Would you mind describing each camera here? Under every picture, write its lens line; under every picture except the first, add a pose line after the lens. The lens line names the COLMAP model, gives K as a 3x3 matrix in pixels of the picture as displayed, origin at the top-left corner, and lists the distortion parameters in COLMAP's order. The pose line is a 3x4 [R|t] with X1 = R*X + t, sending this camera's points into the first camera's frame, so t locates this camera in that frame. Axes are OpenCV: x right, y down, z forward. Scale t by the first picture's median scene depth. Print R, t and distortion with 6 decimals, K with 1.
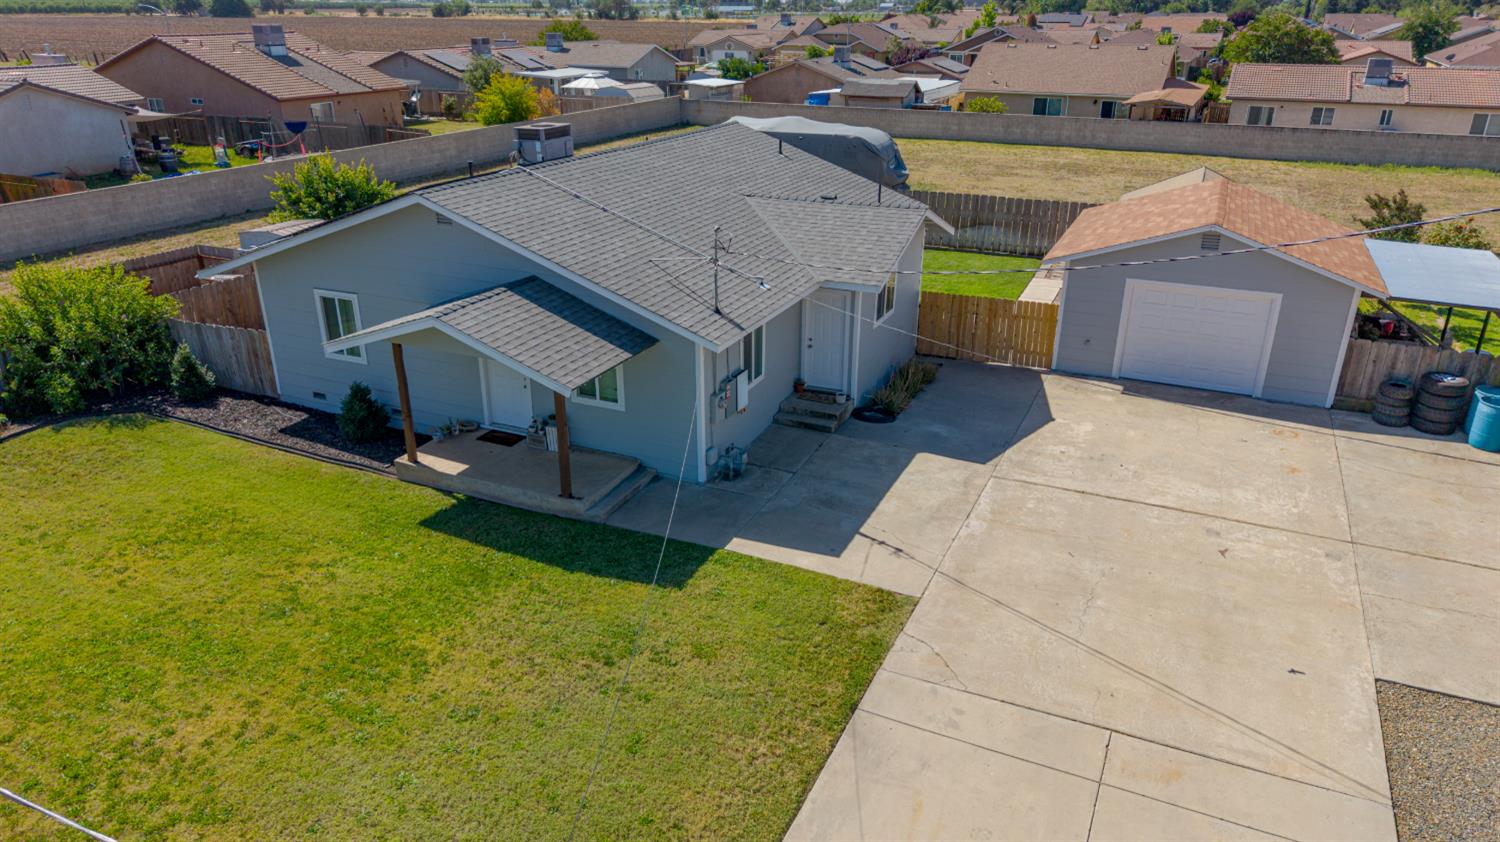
lens RADIAL K [[1005.6, 0, 752.7], [0, 1005.6, 420.0], [0, 0, 1]] dist [0.035595, -0.040064]
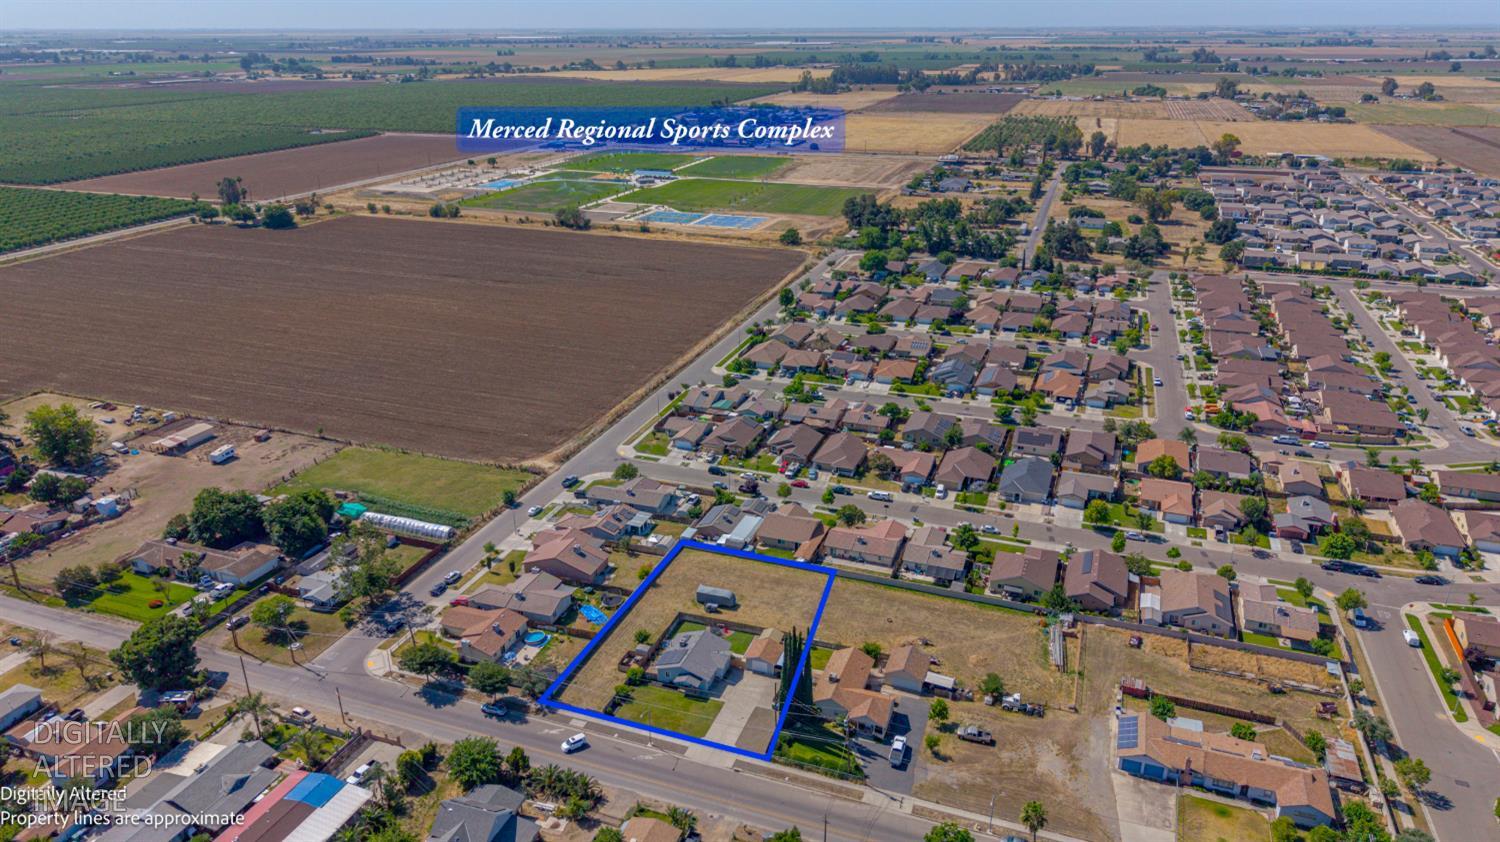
lens RADIAL K [[1005.6, 0, 752.6], [0, 1005.6, 417.1], [0, 0, 1]] dist [0.035595, -0.040064]
pose [[0.996225, -0.038717, 0.077694, -0.255265], [0.040113, 0.999059, -0.016489, -2.390264], [-0.076983, 0.019544, 0.996841, -8.828370]]
